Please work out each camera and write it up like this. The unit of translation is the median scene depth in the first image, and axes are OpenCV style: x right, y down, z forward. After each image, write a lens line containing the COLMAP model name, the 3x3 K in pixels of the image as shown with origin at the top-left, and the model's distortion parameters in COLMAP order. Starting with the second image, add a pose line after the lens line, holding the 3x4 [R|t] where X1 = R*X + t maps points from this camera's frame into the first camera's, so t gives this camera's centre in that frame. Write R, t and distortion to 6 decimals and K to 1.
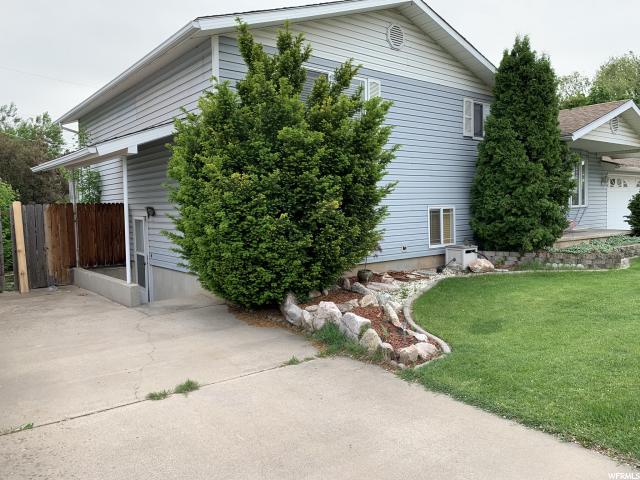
lens RADIAL K [[482.8, 0, 316.5], [0, 482.8, 233.0], [0, 0, 1]] dist [0.094947, -0.199099]
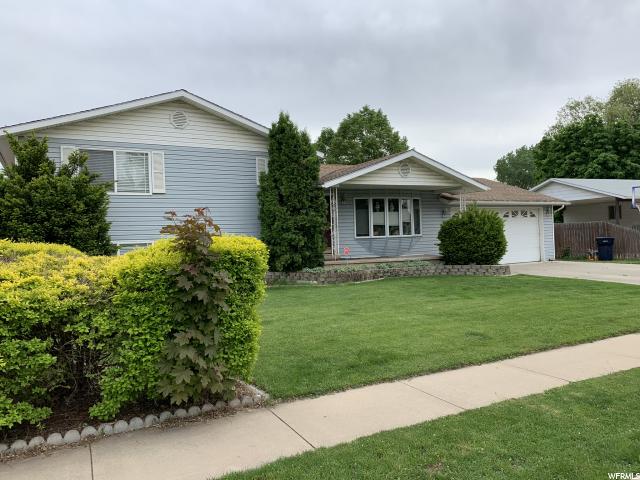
lens RADIAL K [[483.6, 0, 320.0], [0, 483.6, 240.0], [0, 0, 1]] dist [0.032626, -0.048493]
pose [[0.987566, -0.008755, -0.156961, 1.125585], [0.002051, 0.999080, -0.042826, 0.011844], [0.157192, 0.041971, 0.986676, -0.449198]]
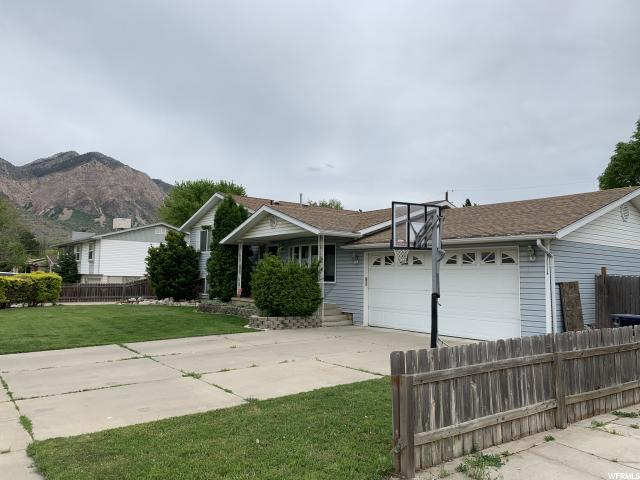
lens RADIAL K [[482.8, 0, 316.5], [0, 482.8, 233.0], [0, 0, 1]] dist [0.094947, -0.199099]
pose [[-0.023567, -0.057820, -0.998049, 3.707724], [-0.061108, 0.996543, -0.056290, -0.234645], [0.997853, 0.059662, -0.027018, 2.197802]]
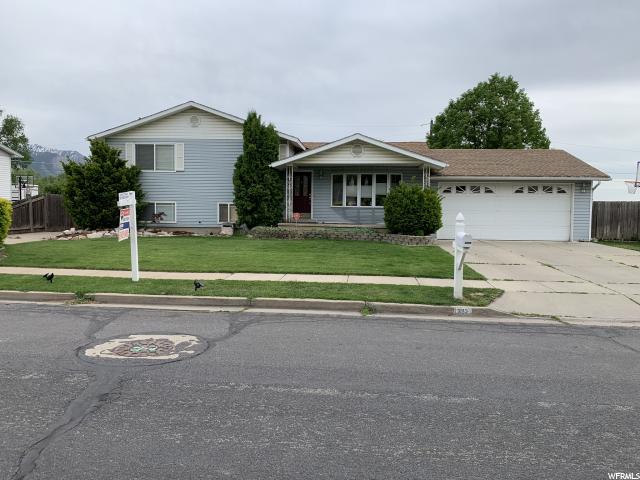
lens RADIAL K [[482.8, 0, 316.5], [0, 482.8, 233.0], [0, 0, 1]] dist [0.094947, -0.199099]
pose [[0.738148, 0.068061, -0.671197, 2.867820], [-0.065024, 0.997444, 0.029633, -0.022942], [0.671498, 0.021771, 0.740686, -0.277173]]
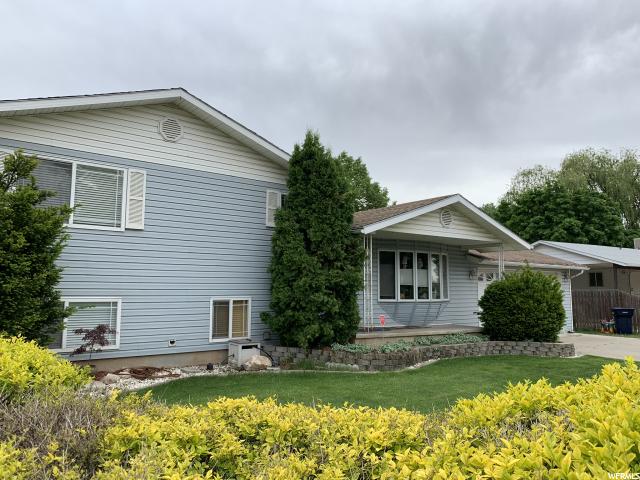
lens RADIAL K [[482.8, 0, 316.5], [0, 482.8, 233.0], [0, 0, 1]] dist [0.094947, -0.199099]
pose [[0.999407, 0.024415, -0.024285, 0.712898], [-0.028173, 0.985233, -0.168884, -0.037356], [0.019803, 0.169468, 0.985337, 0.056667]]
